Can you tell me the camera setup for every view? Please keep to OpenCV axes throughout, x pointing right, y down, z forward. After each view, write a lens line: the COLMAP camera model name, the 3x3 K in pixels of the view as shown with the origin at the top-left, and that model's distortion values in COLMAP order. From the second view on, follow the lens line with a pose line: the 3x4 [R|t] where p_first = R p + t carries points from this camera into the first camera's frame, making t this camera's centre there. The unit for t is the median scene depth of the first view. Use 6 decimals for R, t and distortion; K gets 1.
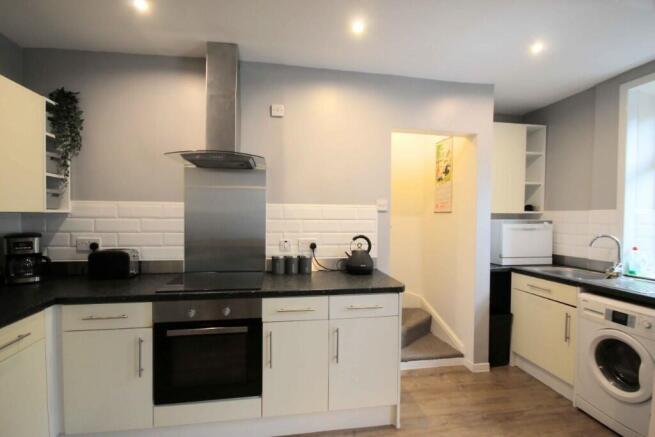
lens RADIAL K [[303.7, 0, 326.9], [0, 303.7, 222.4], [0, 0, 1]] dist [-0.000247, -0.000308]
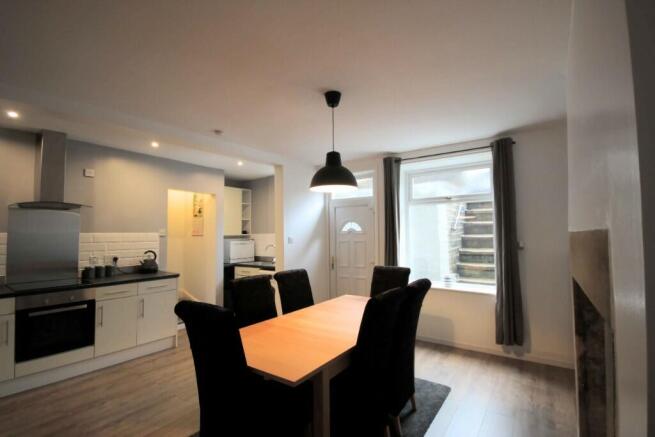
lens RADIAL K [[303.7, 0, 326.9], [0, 303.7, 222.4], [0, 0, 1]] dist [-0.000247, -0.000308]
pose [[0.716881, 0.011650, 0.697098, -0.350237], [0.030384, 0.998388, -0.047931, -0.003905], [-0.696533, 0.055542, 0.715372, -0.885828]]
